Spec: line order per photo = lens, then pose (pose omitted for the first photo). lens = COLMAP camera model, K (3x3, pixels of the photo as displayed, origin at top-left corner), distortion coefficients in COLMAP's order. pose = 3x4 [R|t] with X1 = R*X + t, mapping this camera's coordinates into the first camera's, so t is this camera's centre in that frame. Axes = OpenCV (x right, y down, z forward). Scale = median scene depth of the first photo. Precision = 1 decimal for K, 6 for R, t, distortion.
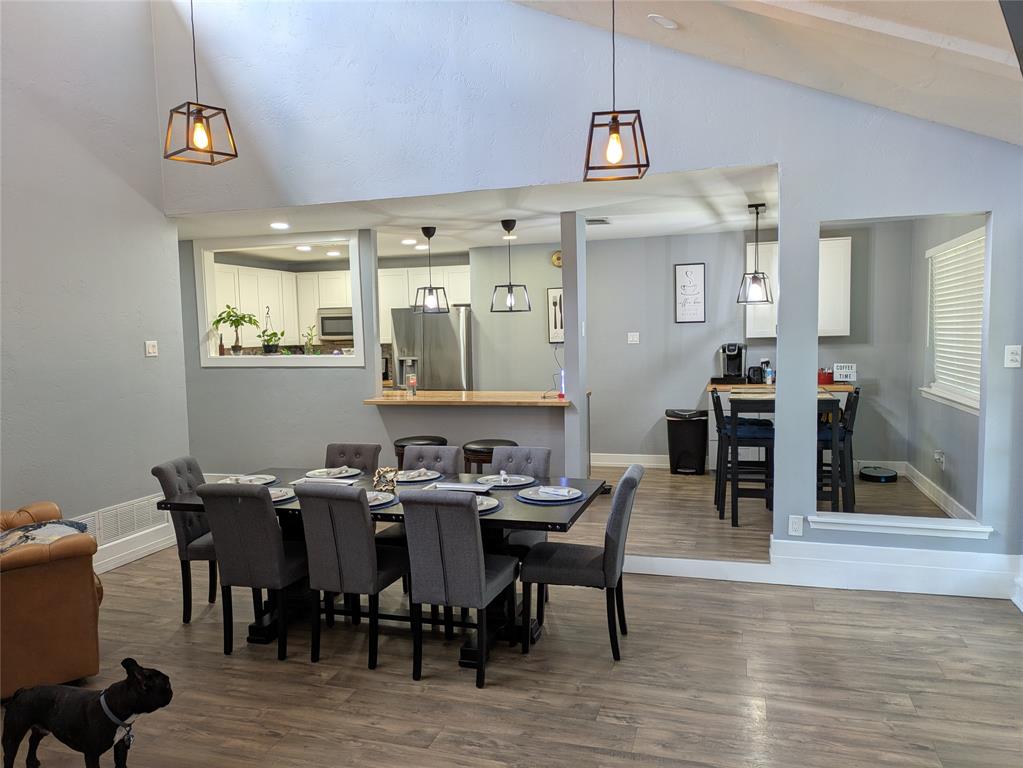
lens RADIAL K [[760.8, 0, 506.9], [0, 760.8, 391.7], [0, 0, 1]] dist [0.052273, -0.051206]
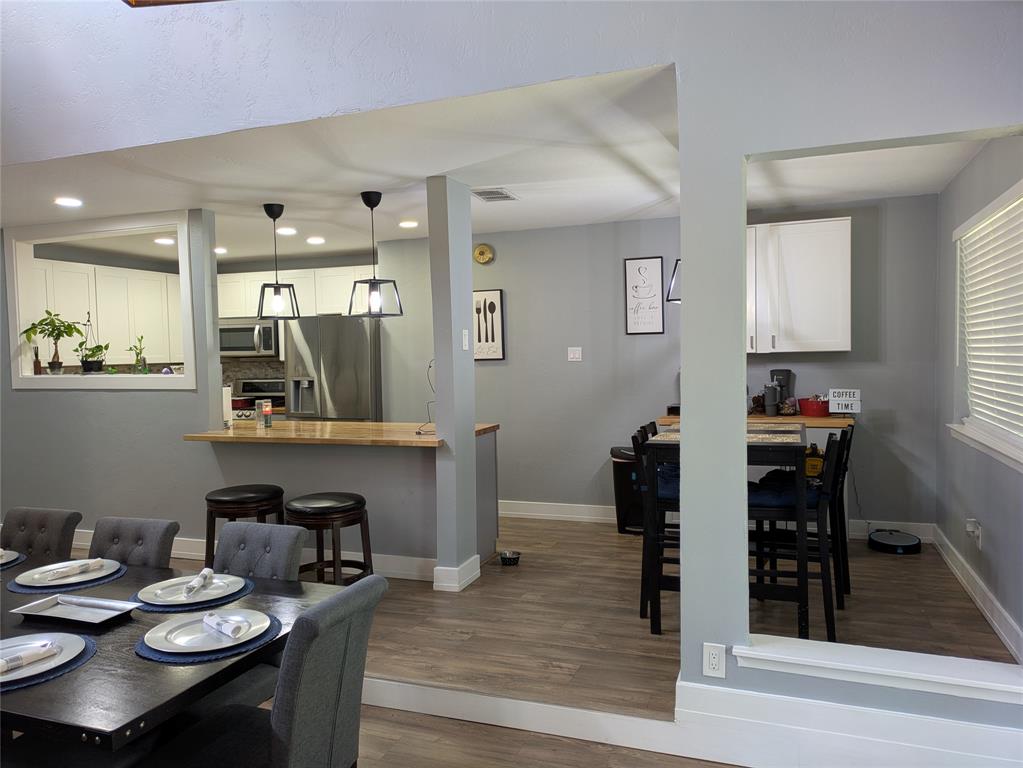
lens RADIAL K [[760.8, 0, 513.3], [0, 760.8, 385.4], [0, 0, 1]] dist [0.052273, -0.051206]
pose [[0.998376, 0.004411, -0.056791, 0.162265], [-0.006410, 0.999364, -0.035066, -0.012077], [0.056600, 0.035373, 0.997770, 0.246469]]
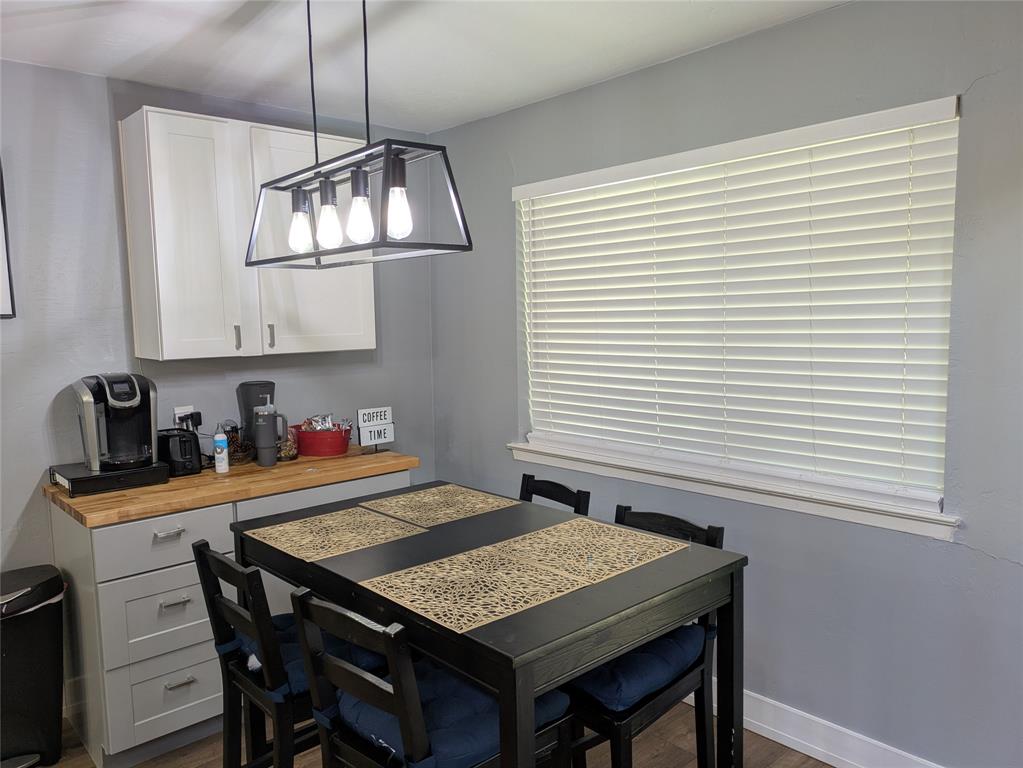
lens RADIAL K [[760.8, 0, 515.0], [0, 760.8, 377.3], [0, 0, 1]] dist [0.052273, -0.051206]
pose [[0.518968, -0.057969, 0.852826, 0.080053], [0.073267, 0.997043, 0.023187, -0.058217], [-0.851648, 0.050451, 0.521680, 0.656399]]
